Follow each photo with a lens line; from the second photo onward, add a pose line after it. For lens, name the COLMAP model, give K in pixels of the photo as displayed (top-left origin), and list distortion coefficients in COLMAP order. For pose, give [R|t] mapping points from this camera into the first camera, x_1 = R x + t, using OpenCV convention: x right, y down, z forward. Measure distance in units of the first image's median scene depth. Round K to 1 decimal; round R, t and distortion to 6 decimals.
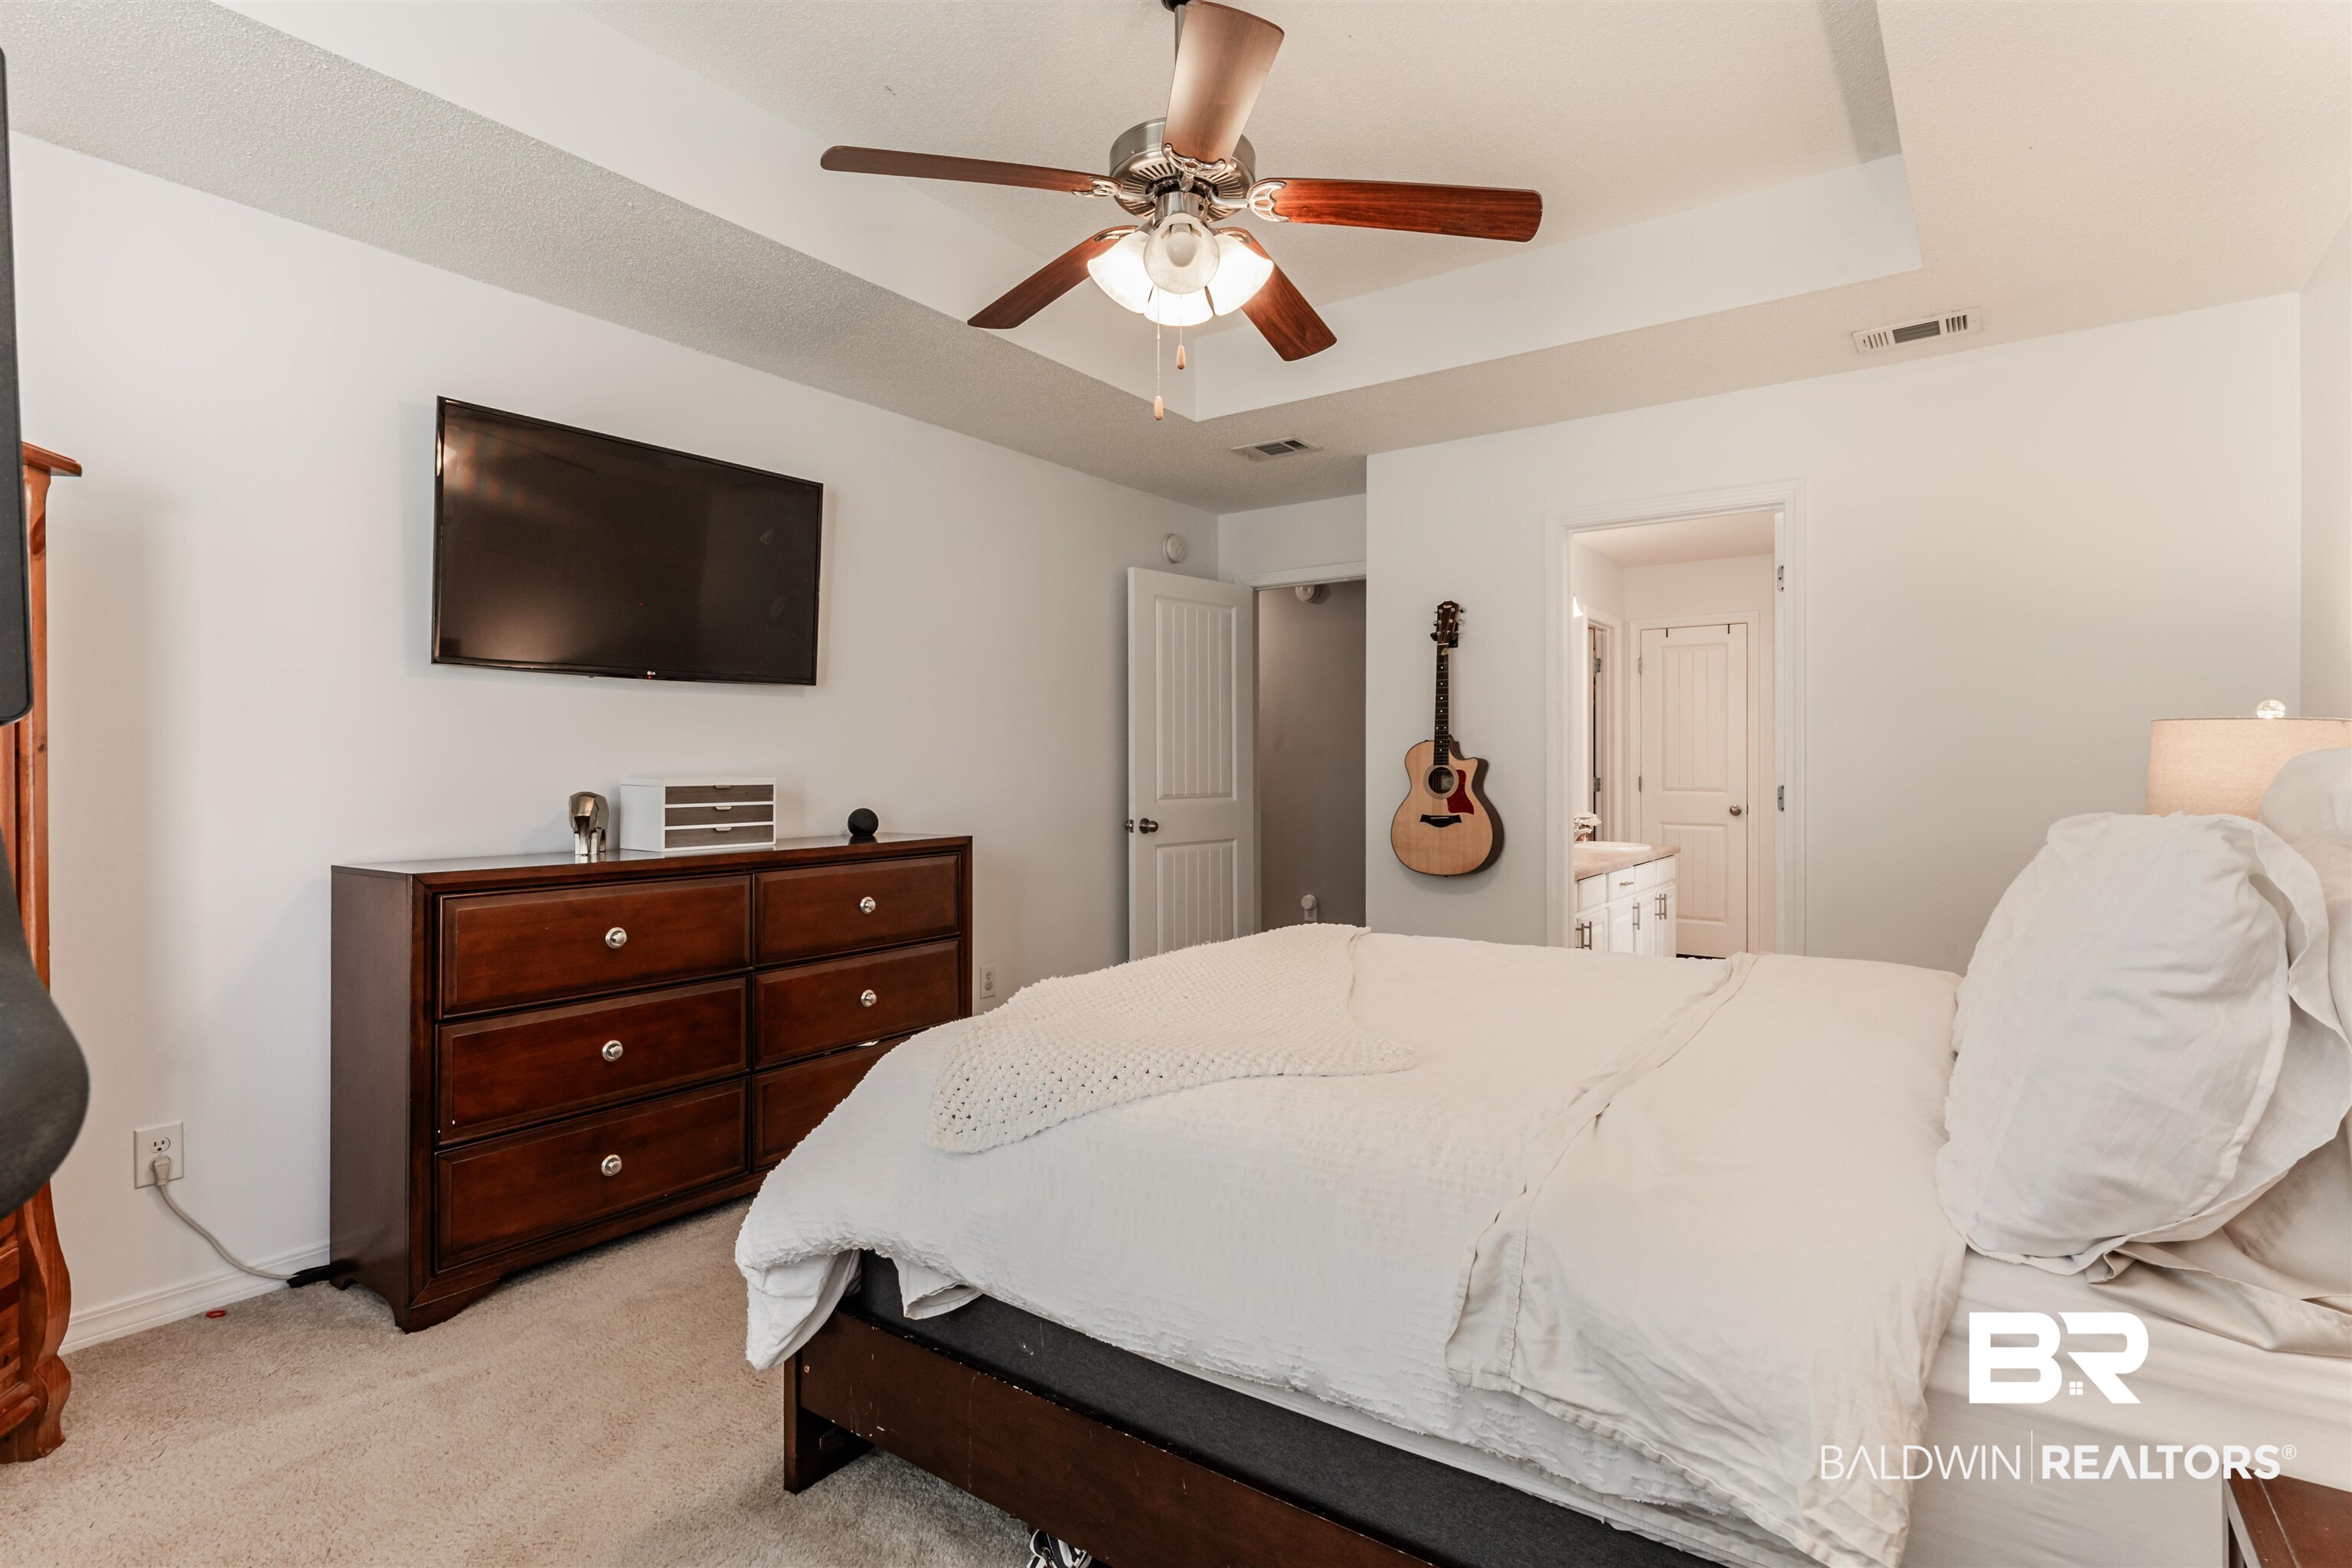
lens RADIAL K [[1154.7, 0, 1183.3], [0, 1154.7, 778.0], [0, 0, 1]] dist [0.000152, 0.000357]
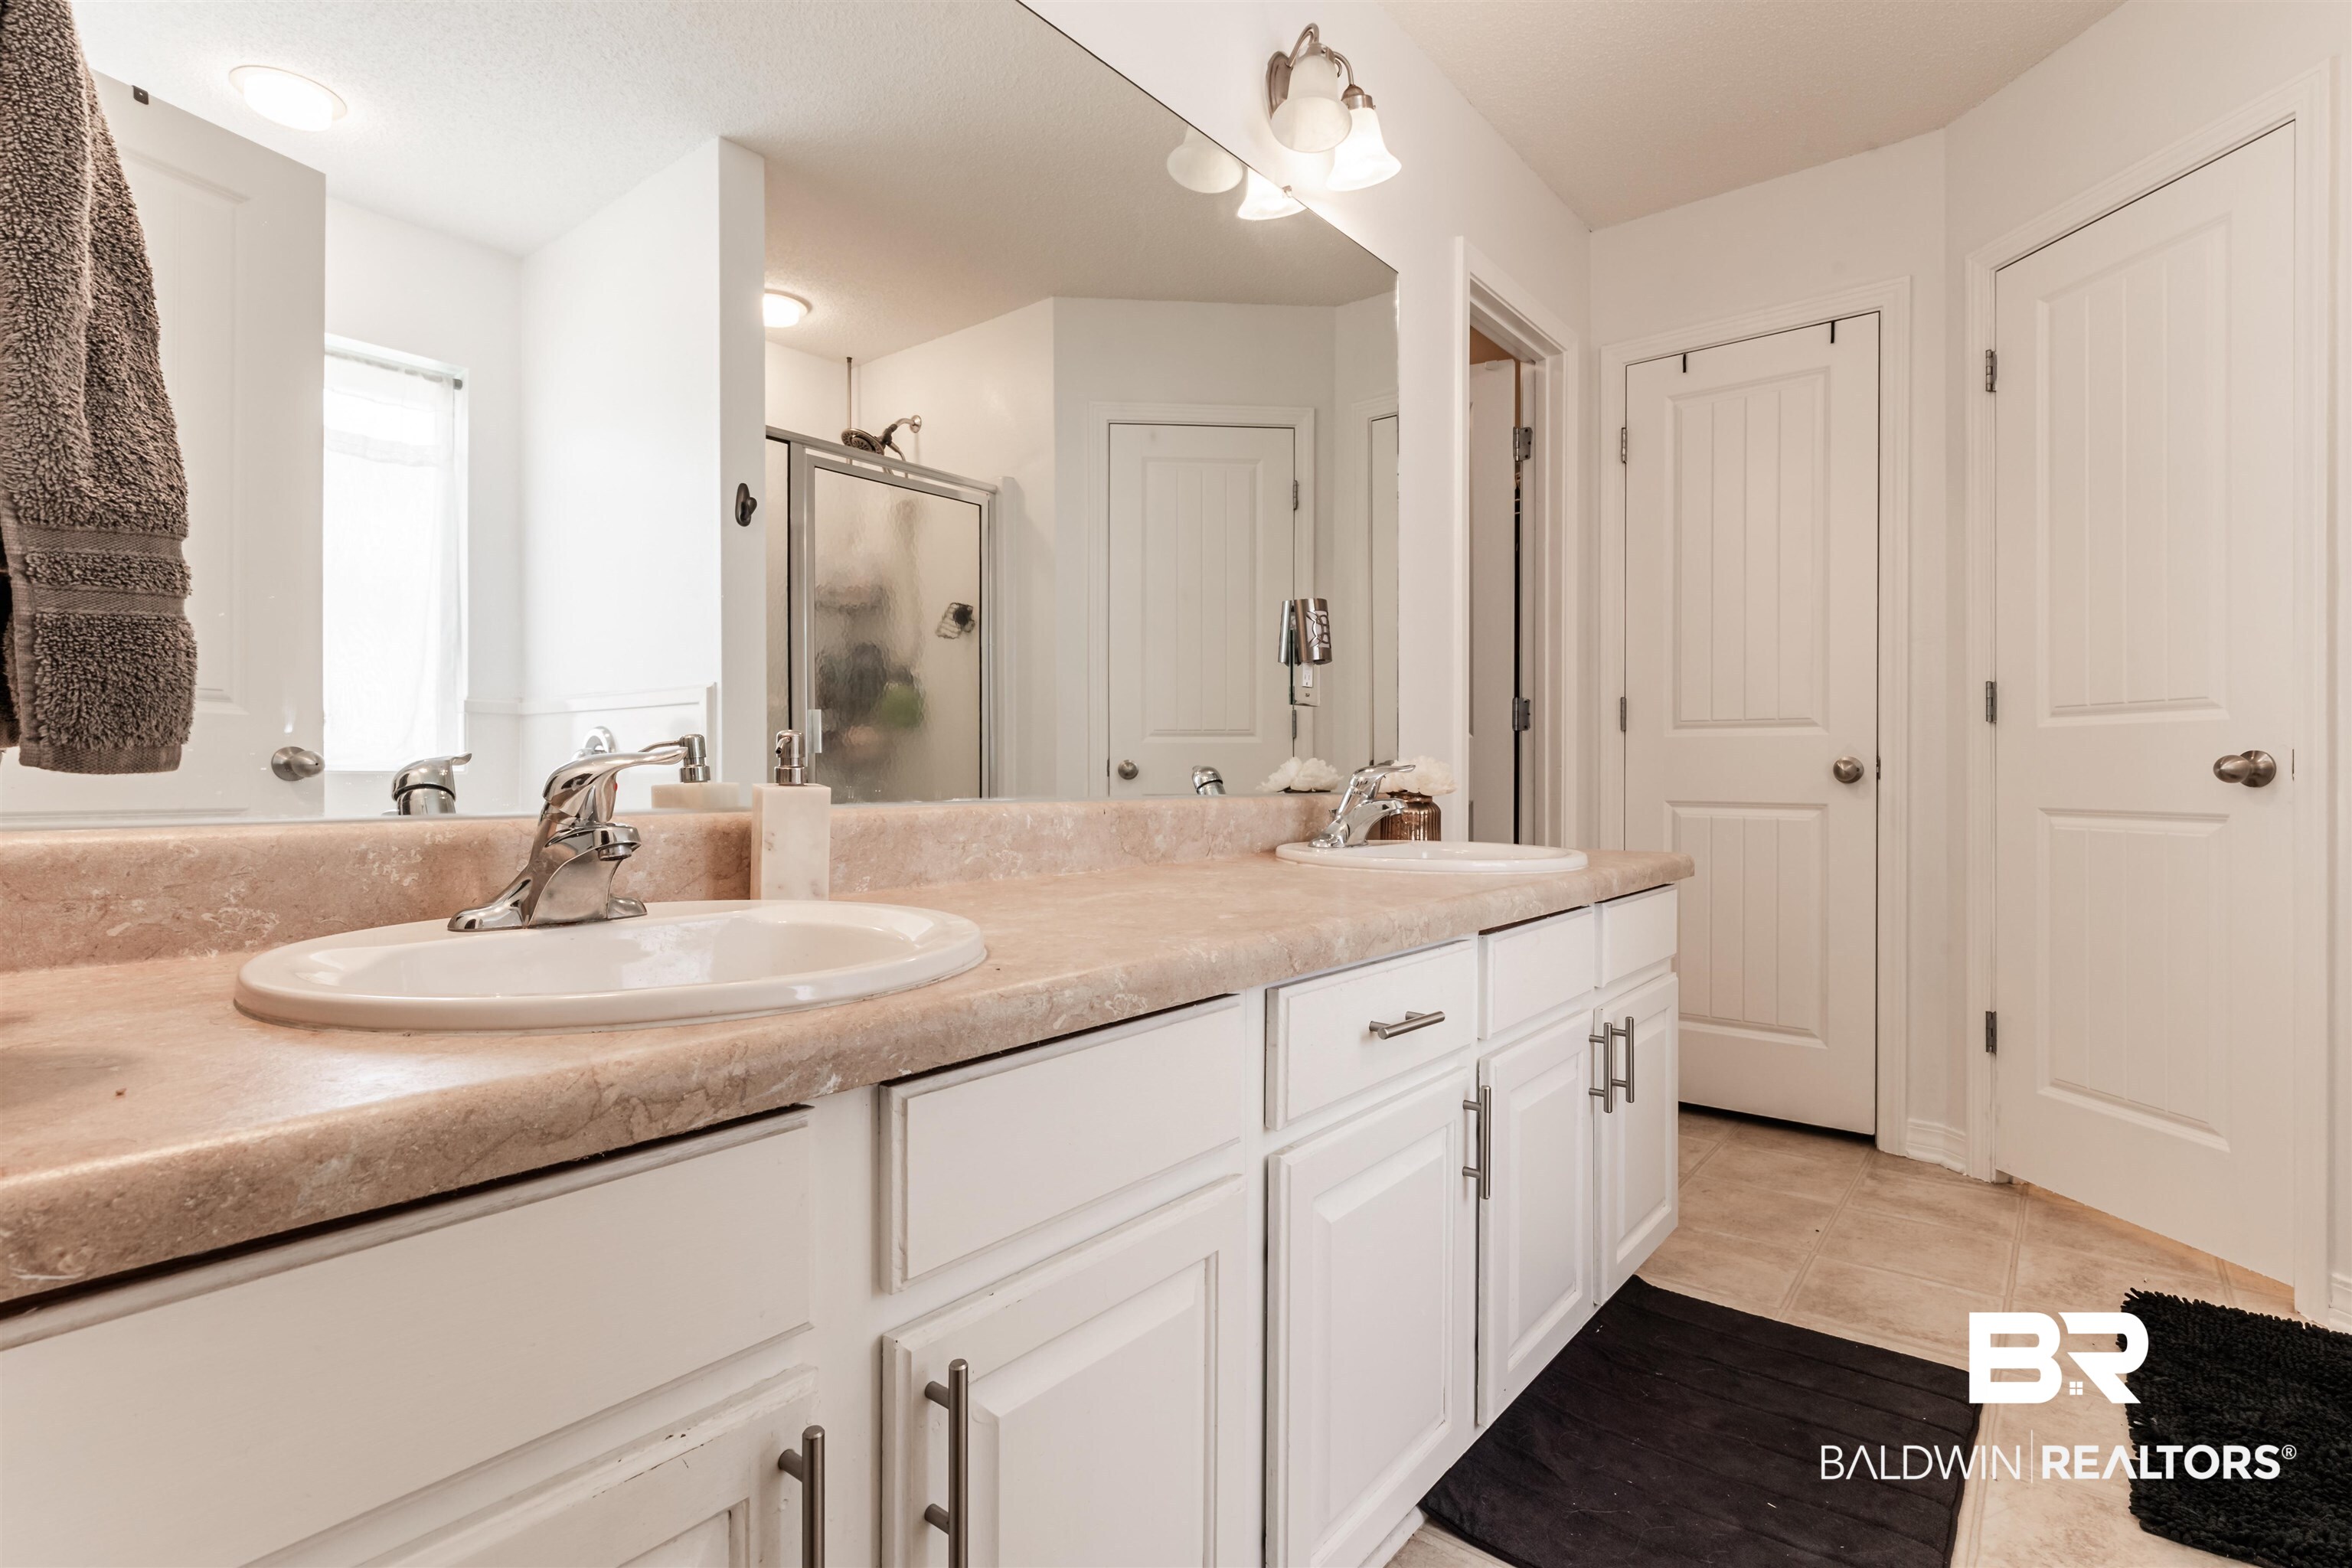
lens RADIAL K [[1154.7, 0, 1172.5], [0, 1154.7, 772.7], [0, 0, 1]] dist [0.000152, 0.000357]
pose [[0.998345, 0.012216, -0.056204, 0.265288], [-0.012375, 0.999920, -0.002468, 0.032911], [0.056169, 0.003160, 0.998416, 0.583918]]
